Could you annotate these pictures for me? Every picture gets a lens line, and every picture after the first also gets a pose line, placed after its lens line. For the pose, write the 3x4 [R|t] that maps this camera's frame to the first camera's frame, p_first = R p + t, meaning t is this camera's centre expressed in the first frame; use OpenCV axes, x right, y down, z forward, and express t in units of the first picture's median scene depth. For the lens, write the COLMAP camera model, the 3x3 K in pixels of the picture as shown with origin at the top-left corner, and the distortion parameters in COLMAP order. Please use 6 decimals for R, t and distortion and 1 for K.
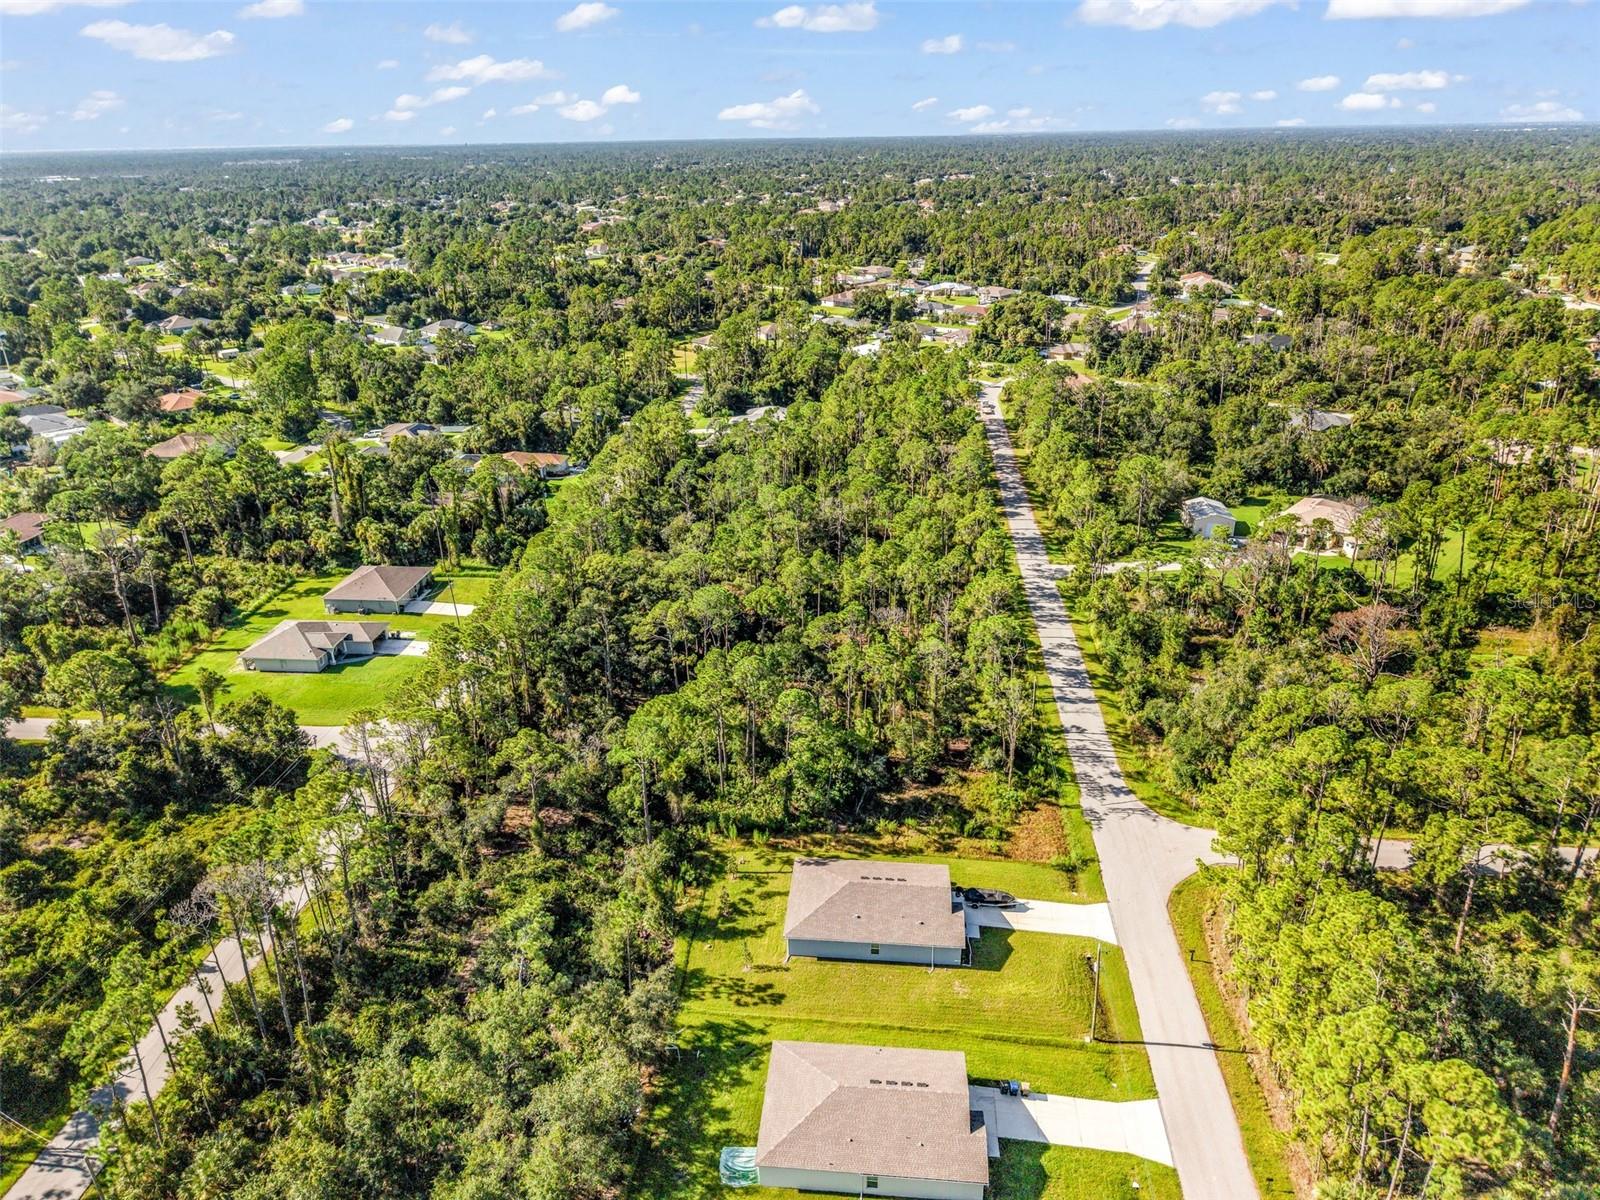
lens RADIAL K [[1083.1, 0, 796.6], [0, 1083.1, 593.8], [0, 0, 1]] dist [0.029603, -0.028549]
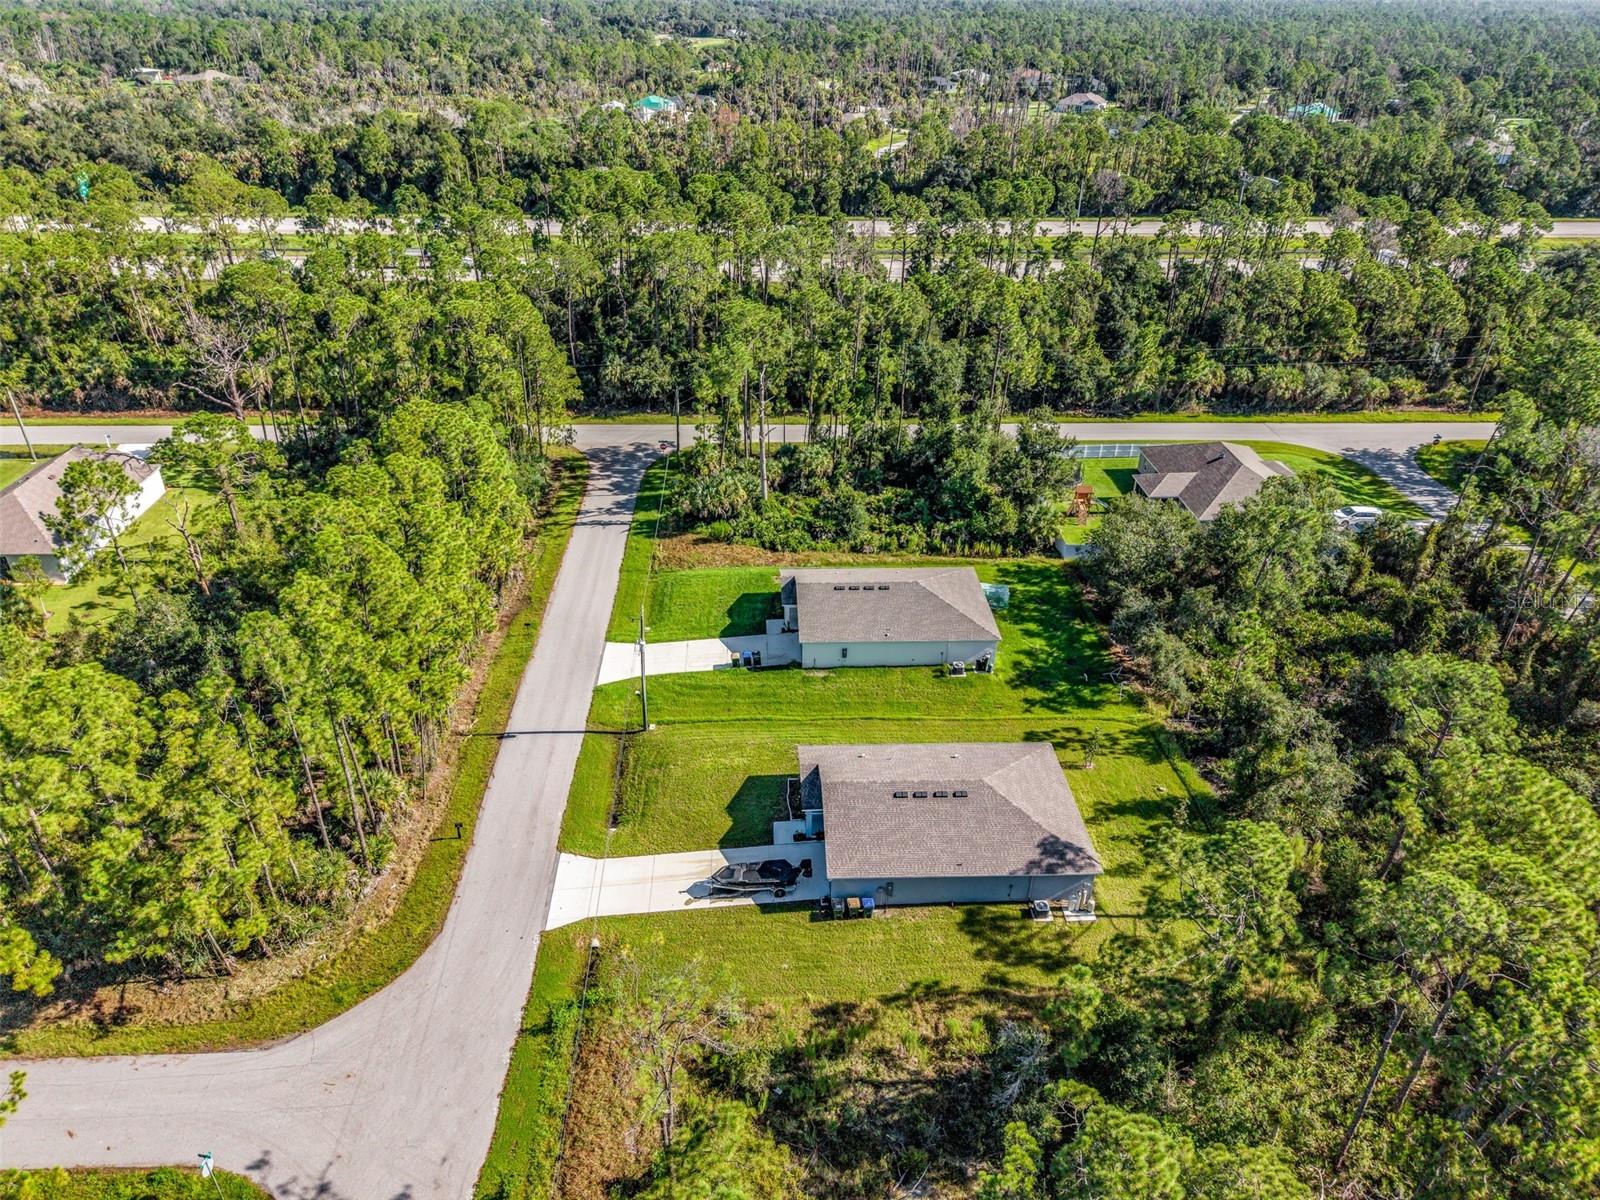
lens RADIAL K [[1029.8, 0, 794.3], [0, 1029.8, 644.5], [0, 0, 1]] dist [0.067223, -0.080940]
pose [[-0.990659, 0.080844, -0.109812, 0.128663], [-0.046599, 0.556109, 0.829802, -0.157047], [0.128152, 0.827168, -0.547147, 0.746598]]
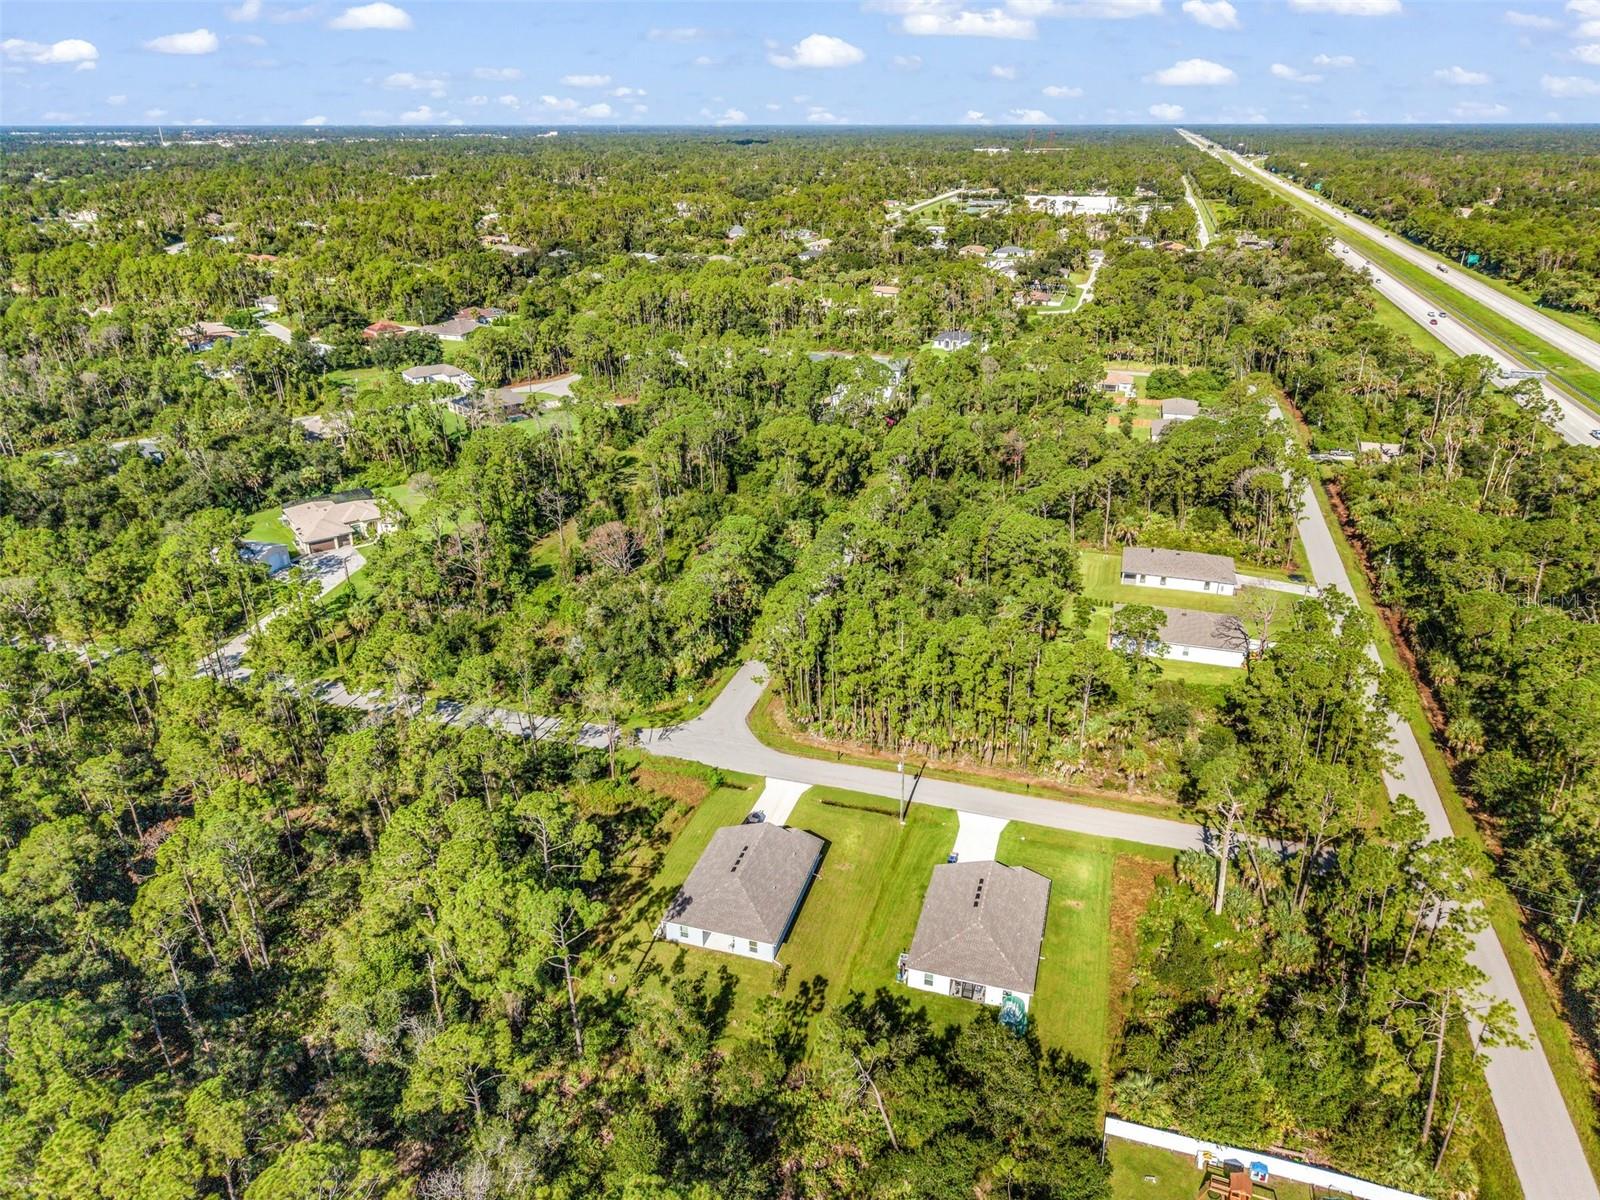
lens RADIAL K [[1083.1, 0, 796.6], [0, 1083.1, 593.8], [0, 0, 1]] dist [0.029603, -0.028549]
pose [[0.201622, -0.380435, 0.902562, -0.464767], [0.392269, 0.875721, 0.281493, -0.146464], [-0.897482, 0.297292, 0.325797, 0.317224]]
